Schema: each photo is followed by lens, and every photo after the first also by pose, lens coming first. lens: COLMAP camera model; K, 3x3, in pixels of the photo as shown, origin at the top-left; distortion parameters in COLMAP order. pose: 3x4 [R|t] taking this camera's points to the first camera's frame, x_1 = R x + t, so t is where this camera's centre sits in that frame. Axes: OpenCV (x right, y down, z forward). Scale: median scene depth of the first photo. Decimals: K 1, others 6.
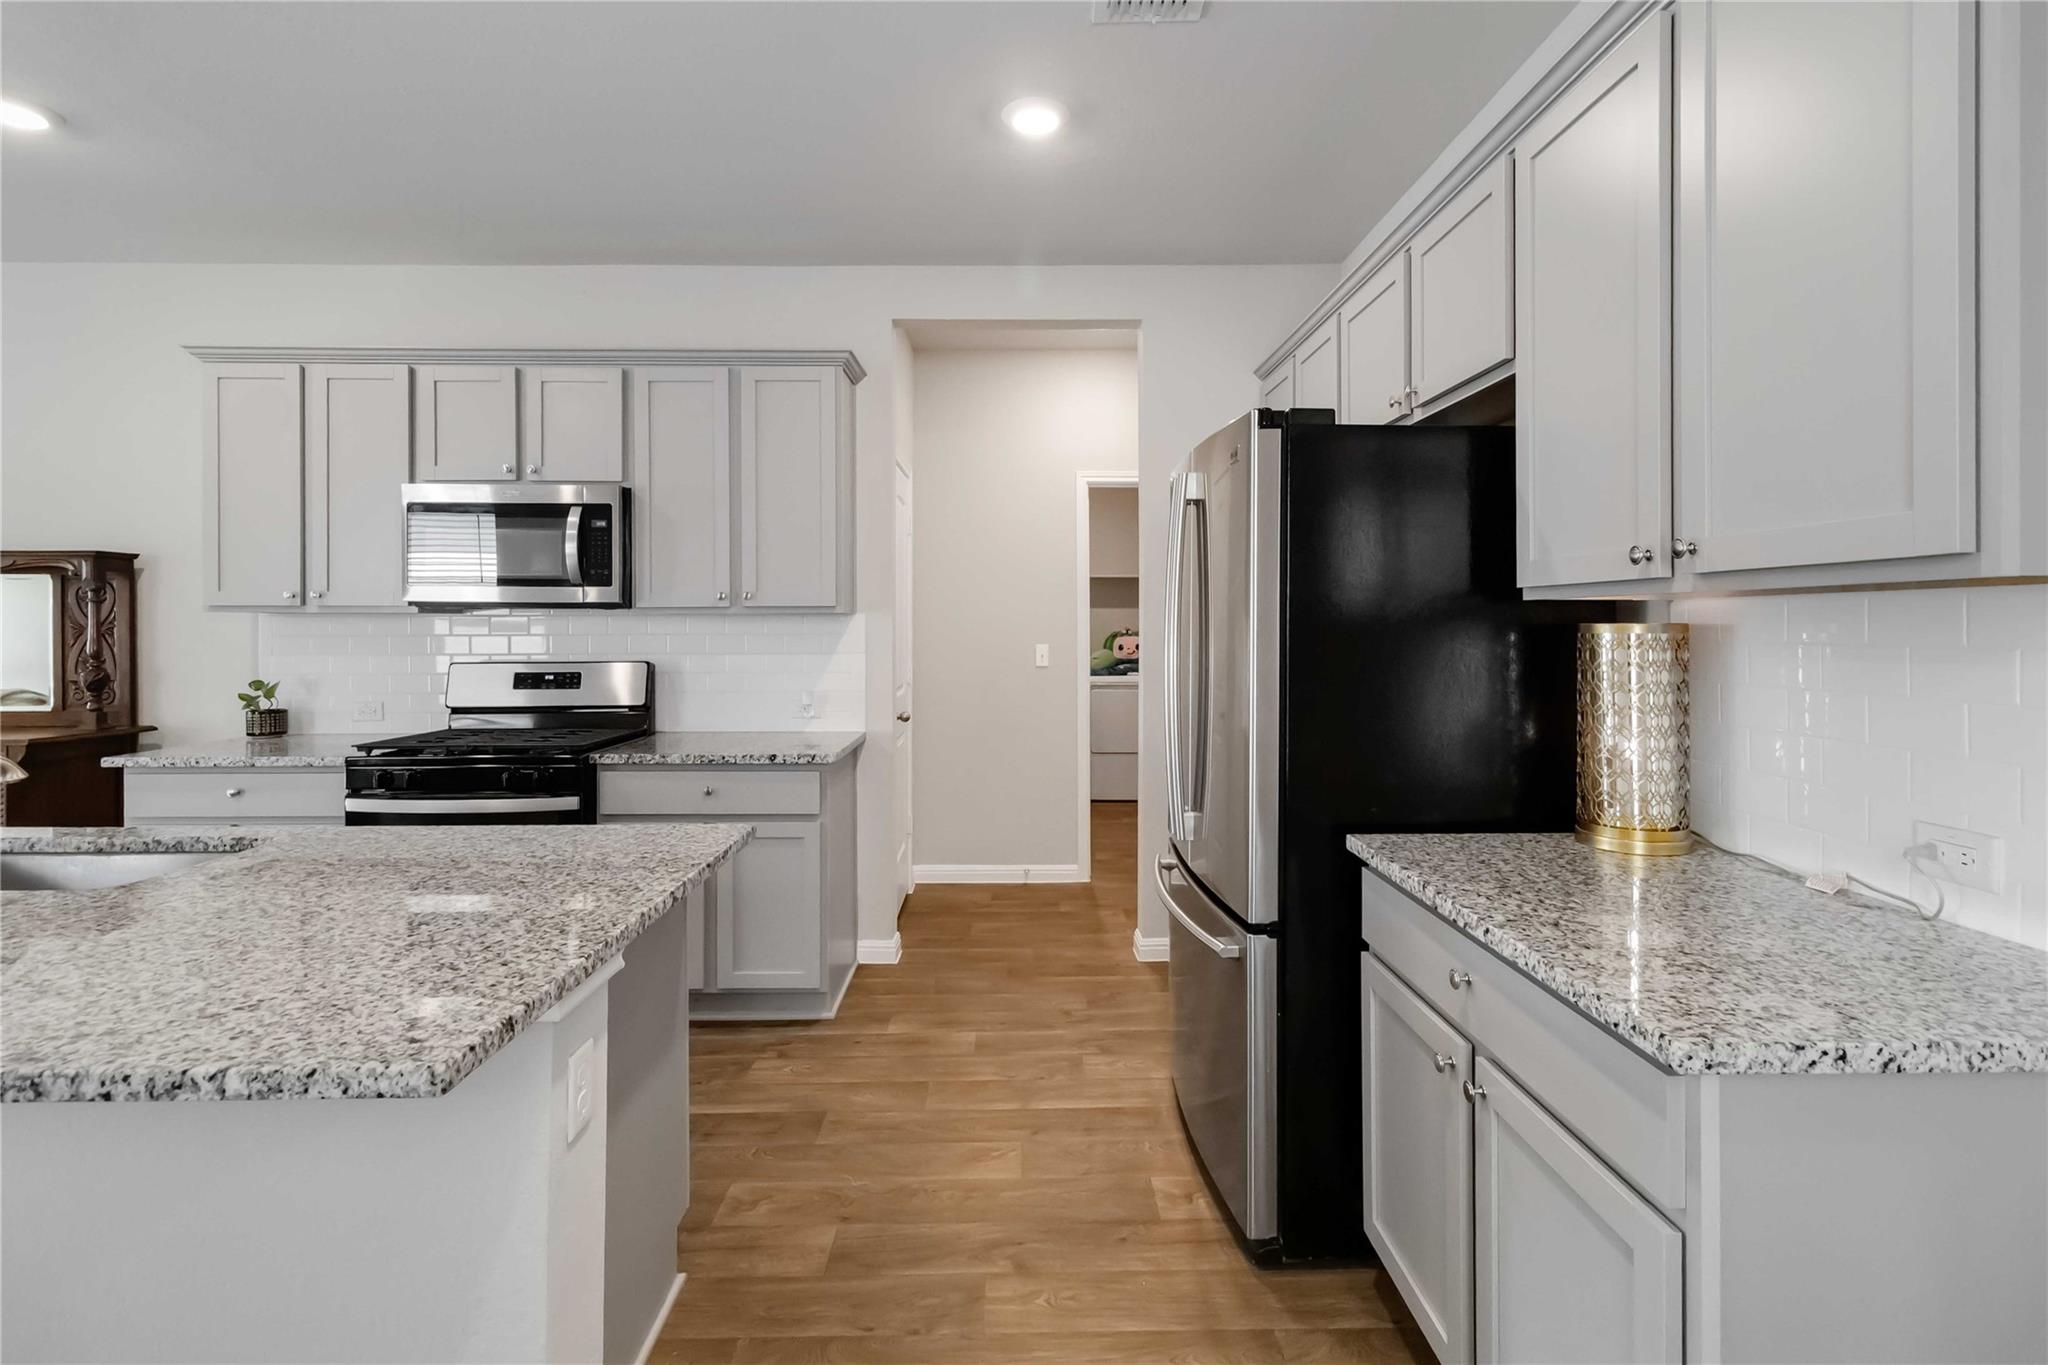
lens RADIAL K [[952.6, 0, 1026.8], [0, 952.6, 622.8], [0, 0, 1]] dist [0.000632, 0.000746]
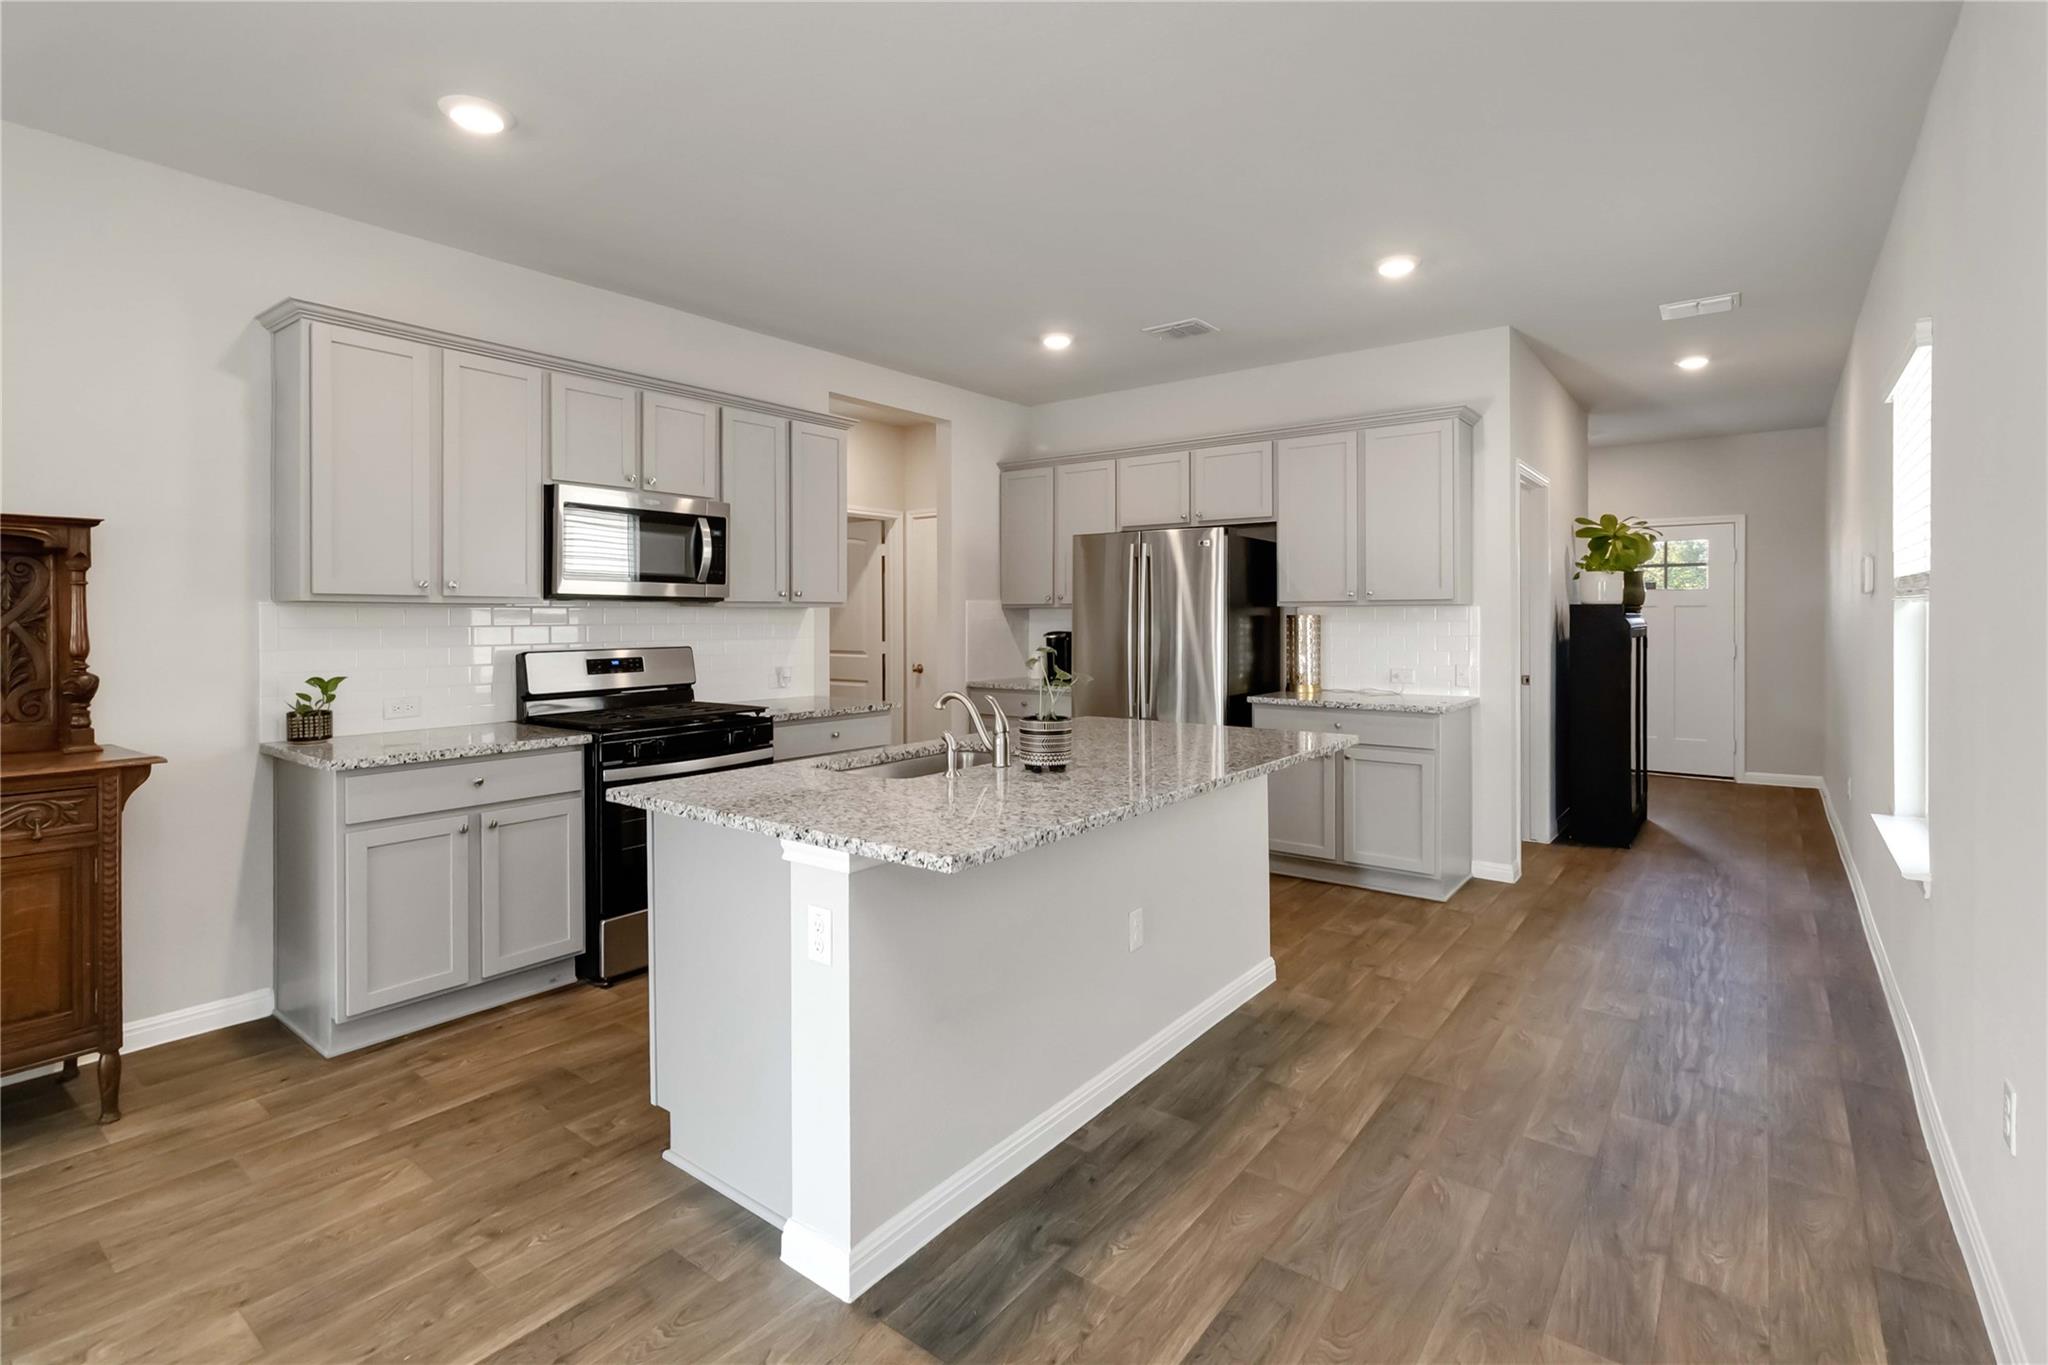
lens RADIAL K [[952.6, 0, 1006.7], [0, 952.6, 625.8], [0, 0, 1]] dist [0.000632, 0.000746]
pose [[0.631631, -0.007605, 0.775232, -1.149095], [-0.000061, 0.999951, 0.009859, 0.003159], [-0.775269, -0.006274, 0.631600, -0.063821]]
